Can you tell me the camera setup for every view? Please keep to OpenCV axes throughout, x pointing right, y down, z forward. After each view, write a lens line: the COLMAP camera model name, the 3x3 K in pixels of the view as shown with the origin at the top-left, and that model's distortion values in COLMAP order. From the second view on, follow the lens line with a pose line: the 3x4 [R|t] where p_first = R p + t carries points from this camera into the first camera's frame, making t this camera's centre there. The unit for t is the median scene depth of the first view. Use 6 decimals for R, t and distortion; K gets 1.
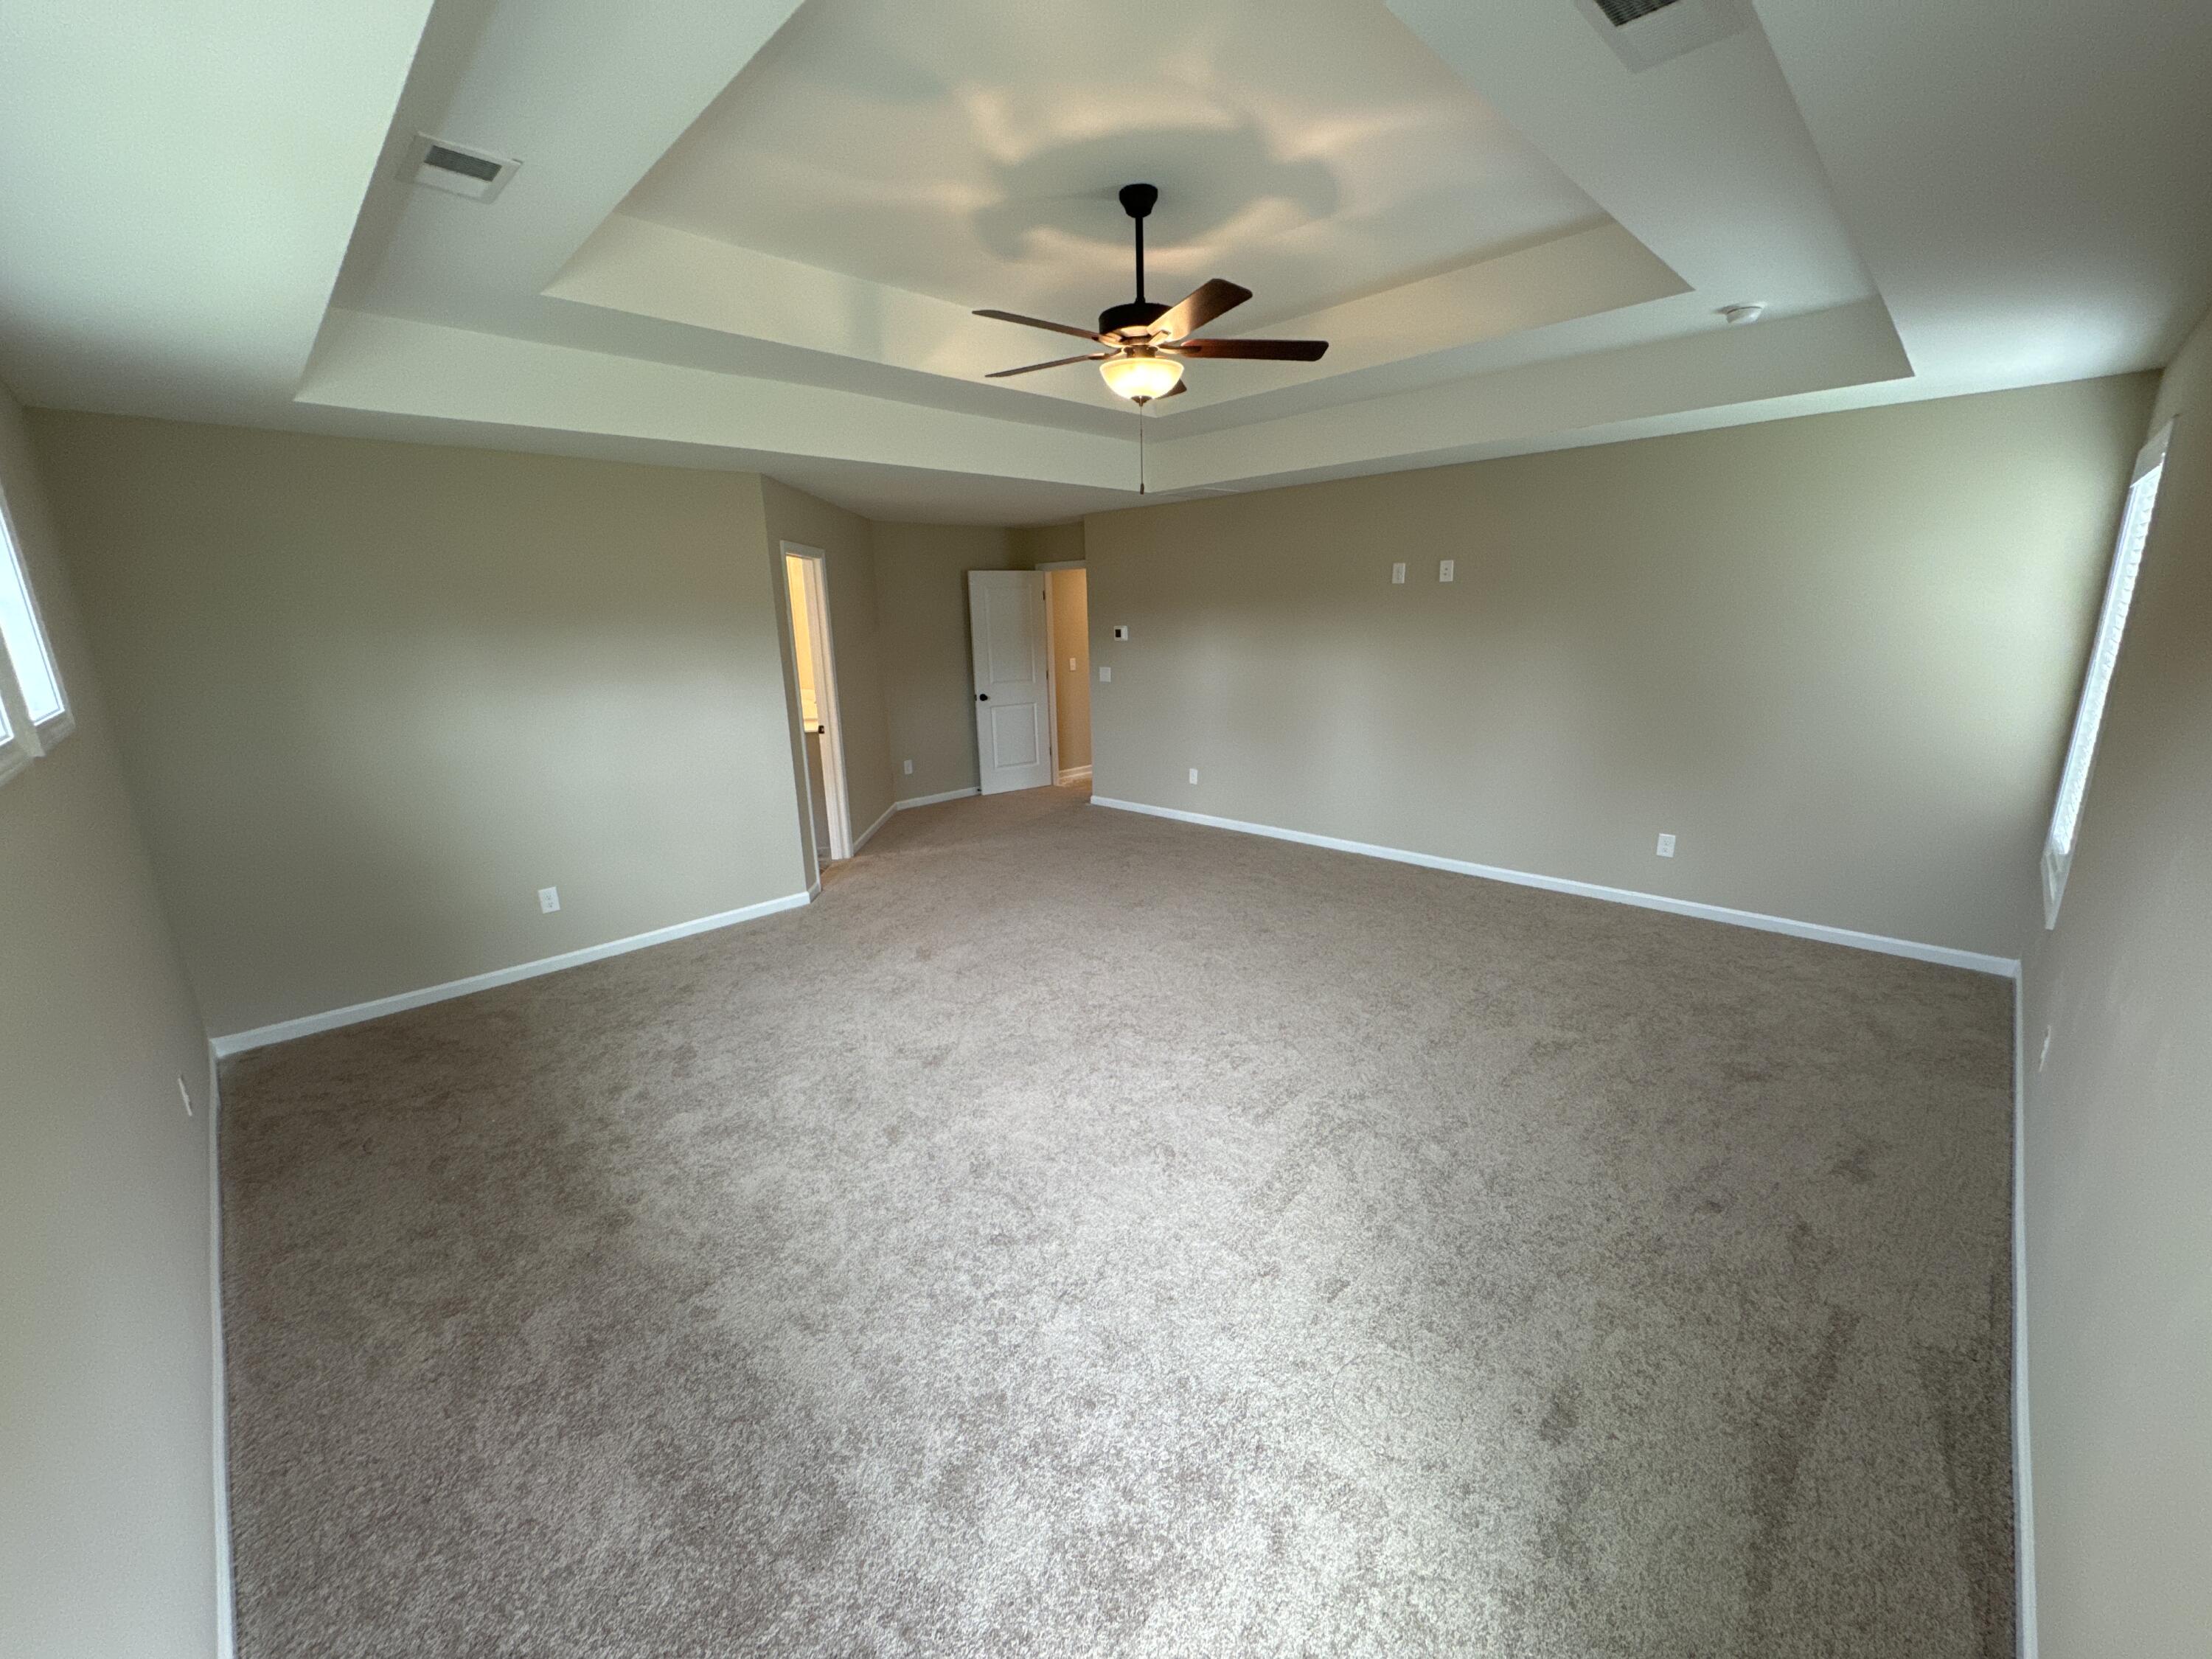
lens RADIAL K [[878.5, 0, 1104.3], [0, 878.5, 832.3], [0, 0, 1]] dist [-0.002118, 0.000333]
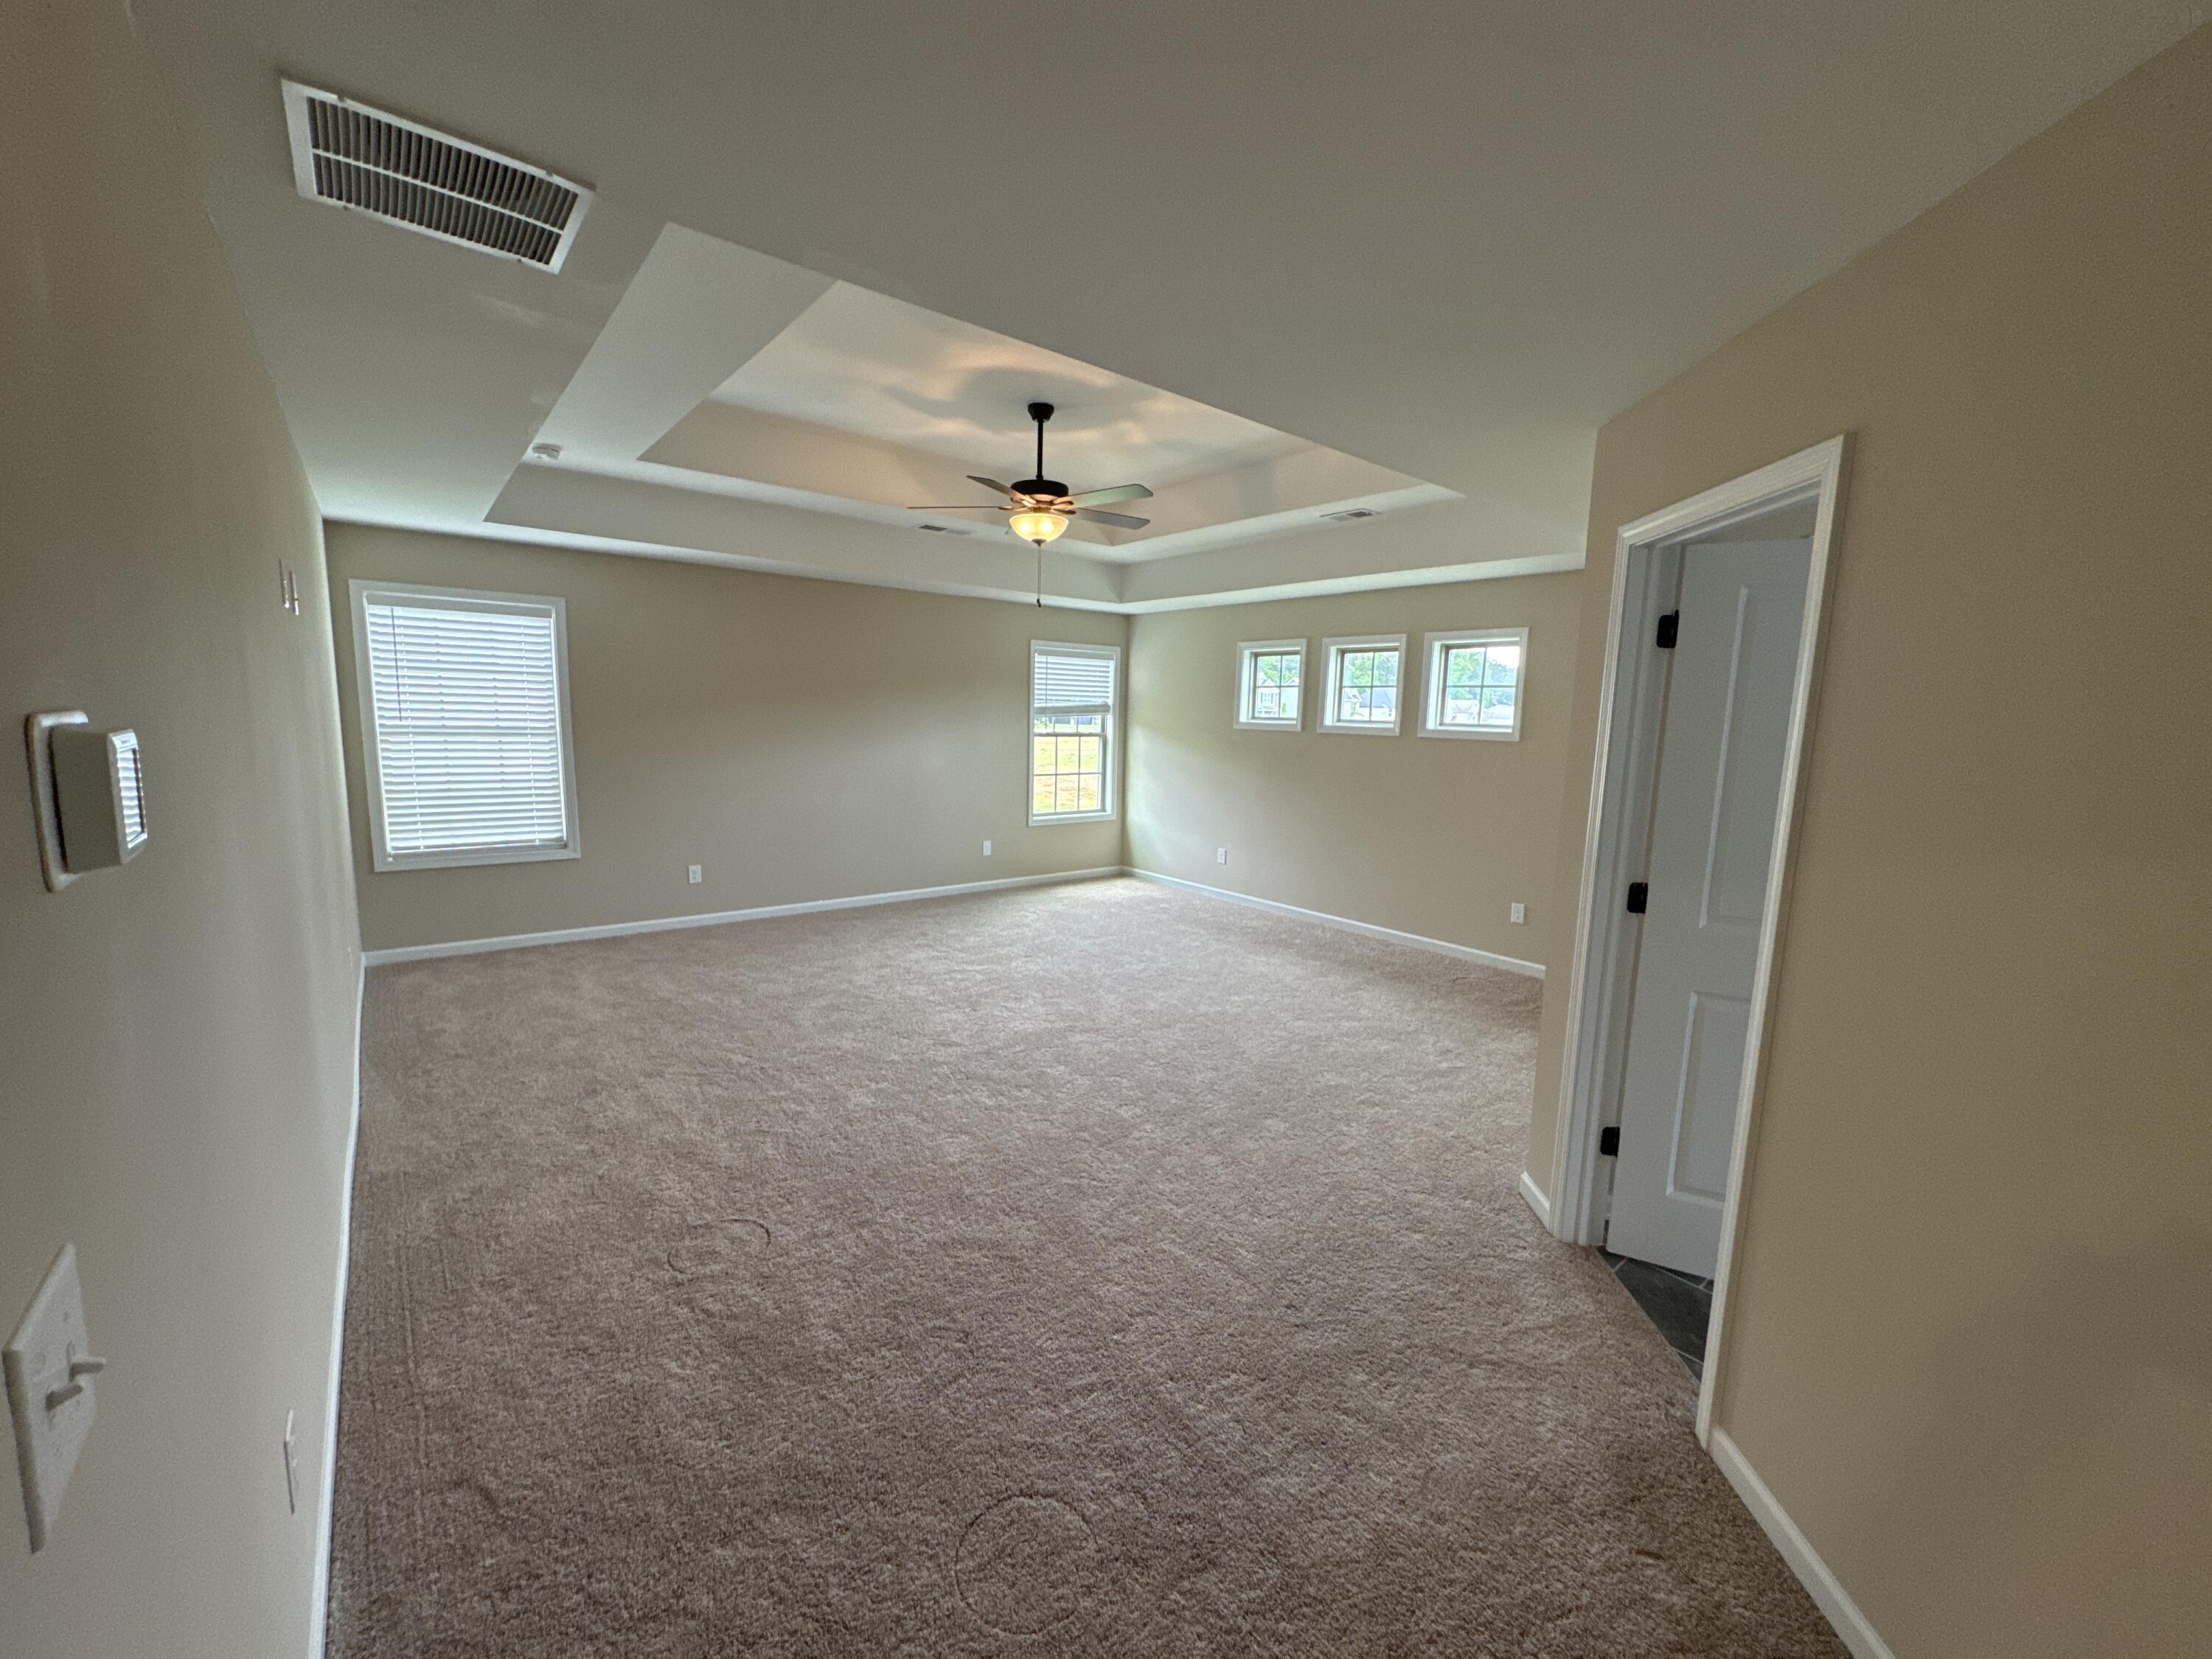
lens RADIAL K [[878.5, 0, 1104.3], [0, 878.5, 832.3], [0, 0, 1]] dist [-0.002118, 0.000333]
pose [[-0.995297, -0.017779, 0.095222, -0.175389], [0.019208, 0.927269, 0.373902, -0.494753], [-0.094944, 0.373973, -0.922567, 2.096516]]
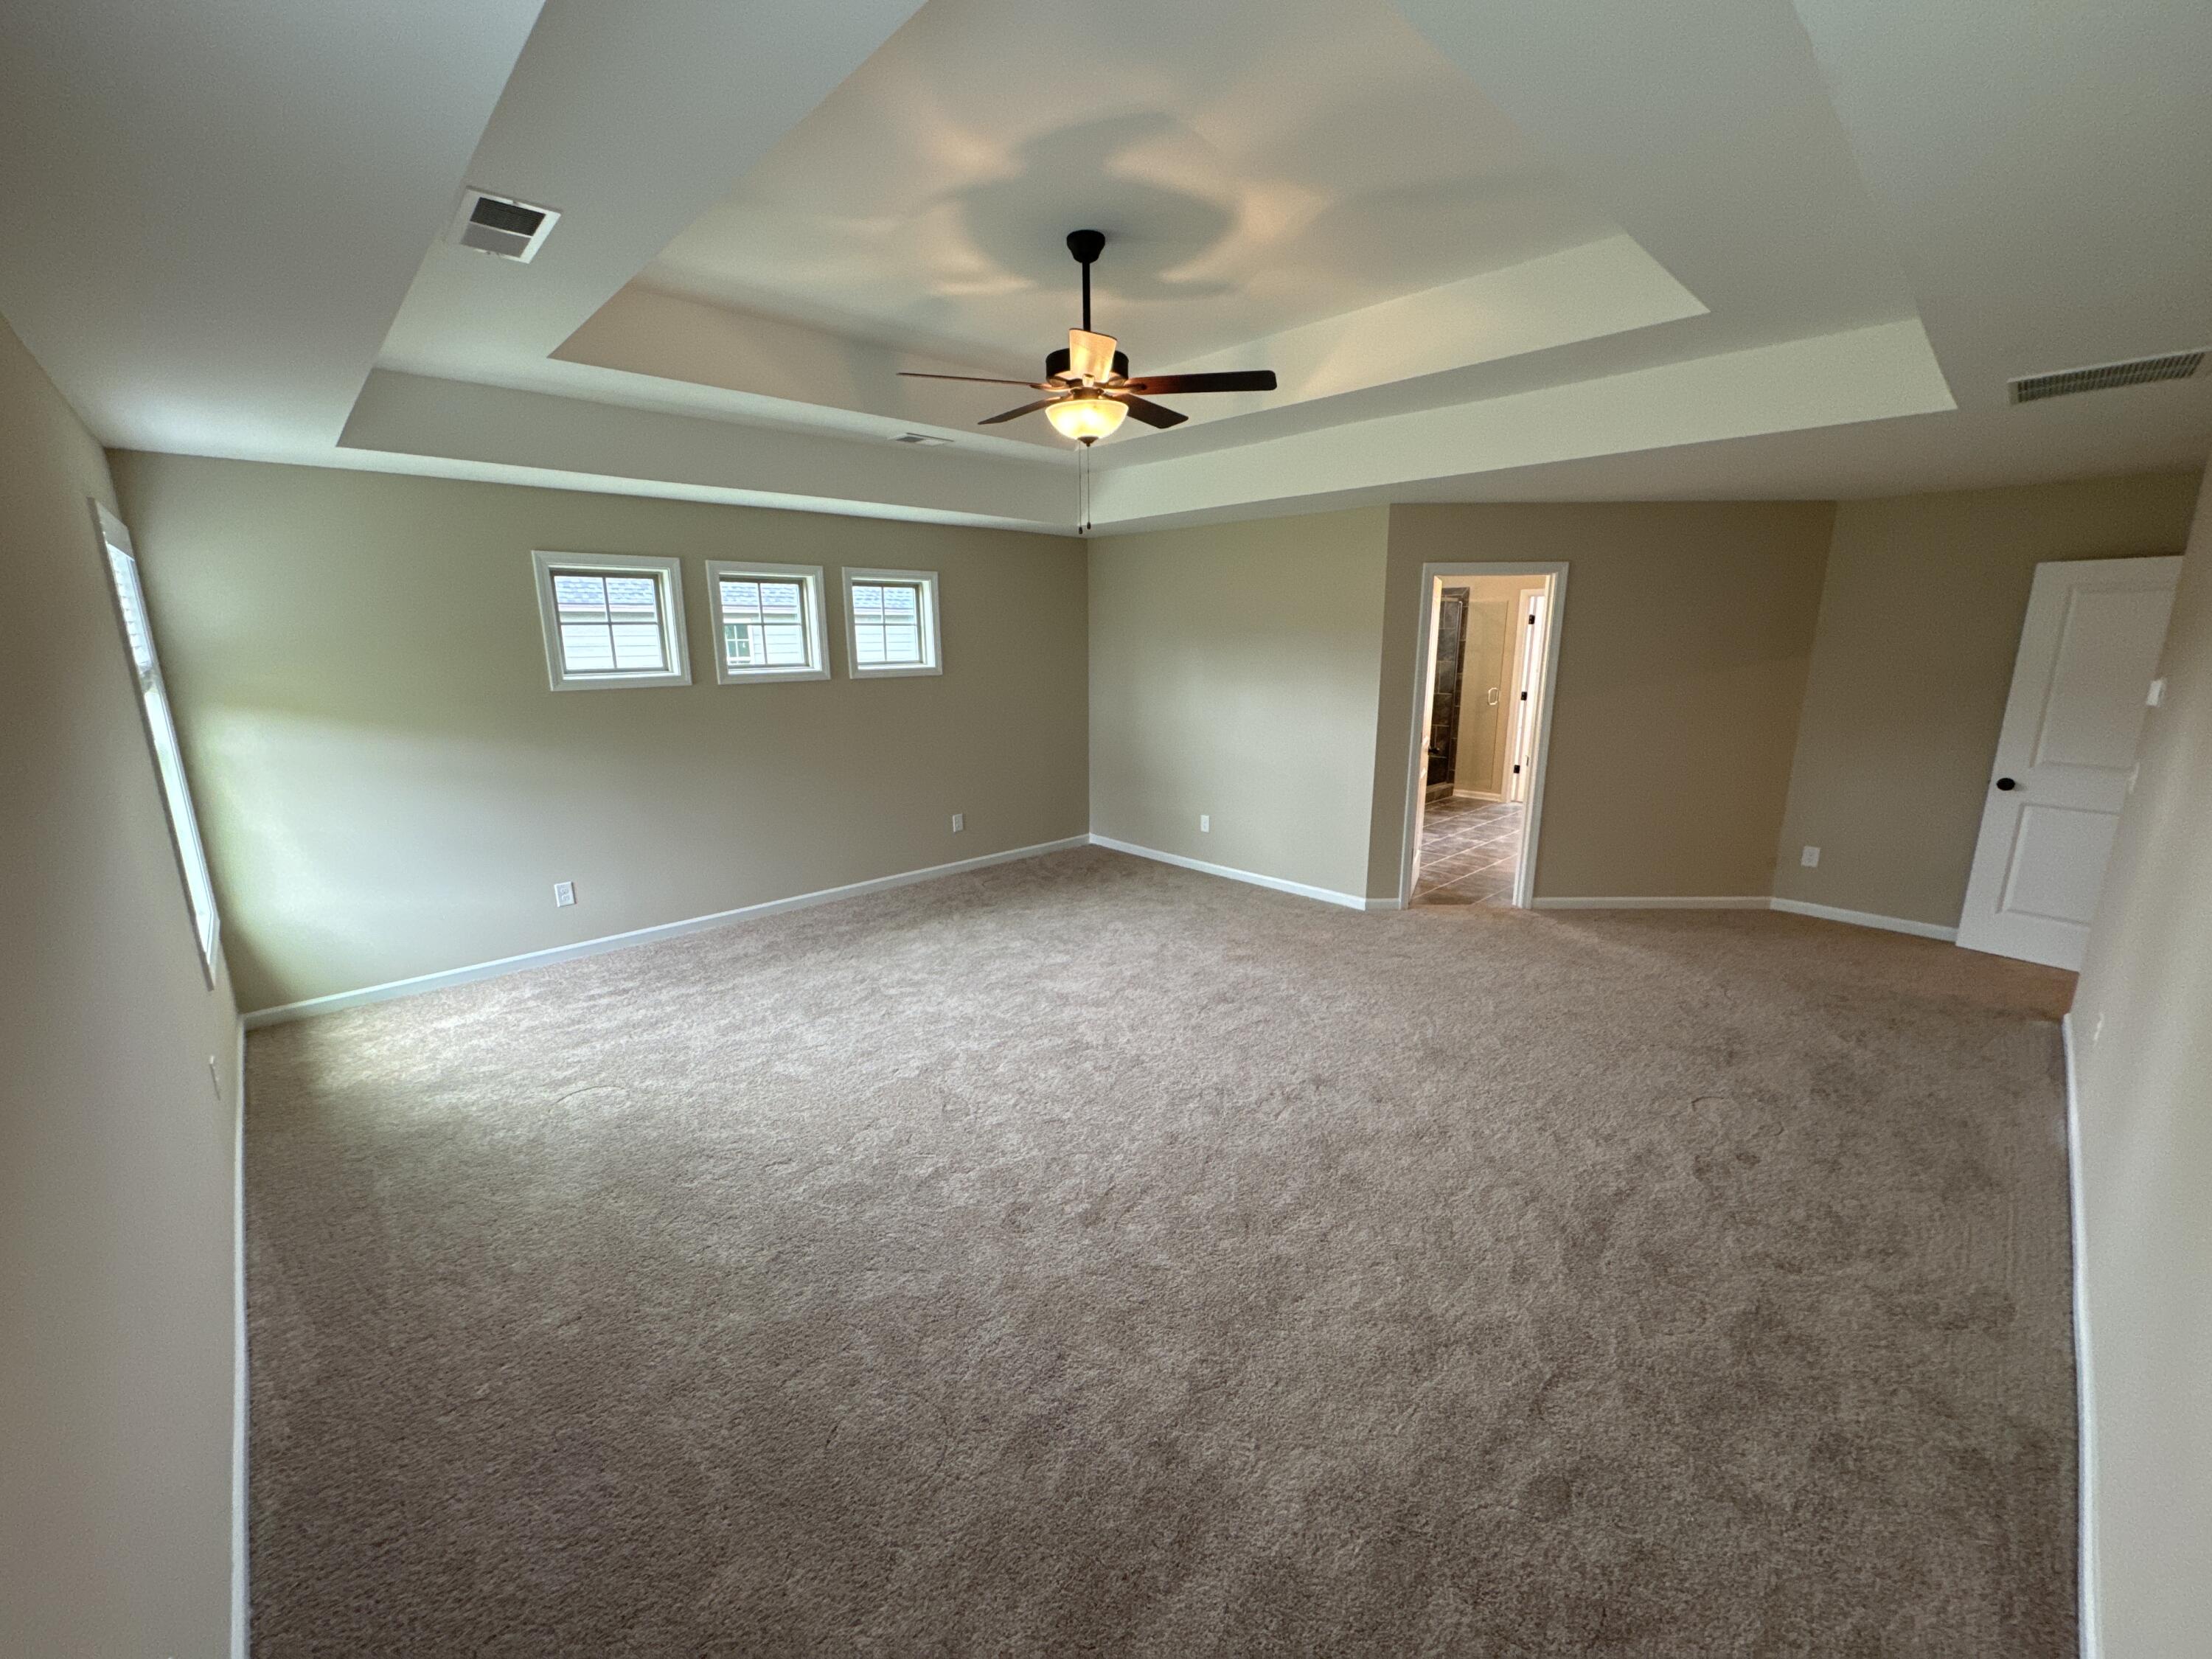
lens RADIAL K [[878.5, 0, 1104.3], [0, 878.5, 832.3], [0, 0, 1]] dist [-0.002118, 0.000333]
pose [[-0.021681, 0.243794, -0.969585, 0.955415], [-0.240063, 0.940170, 0.241766, -0.266652], [0.970515, 0.238003, 0.038142, 0.917425]]
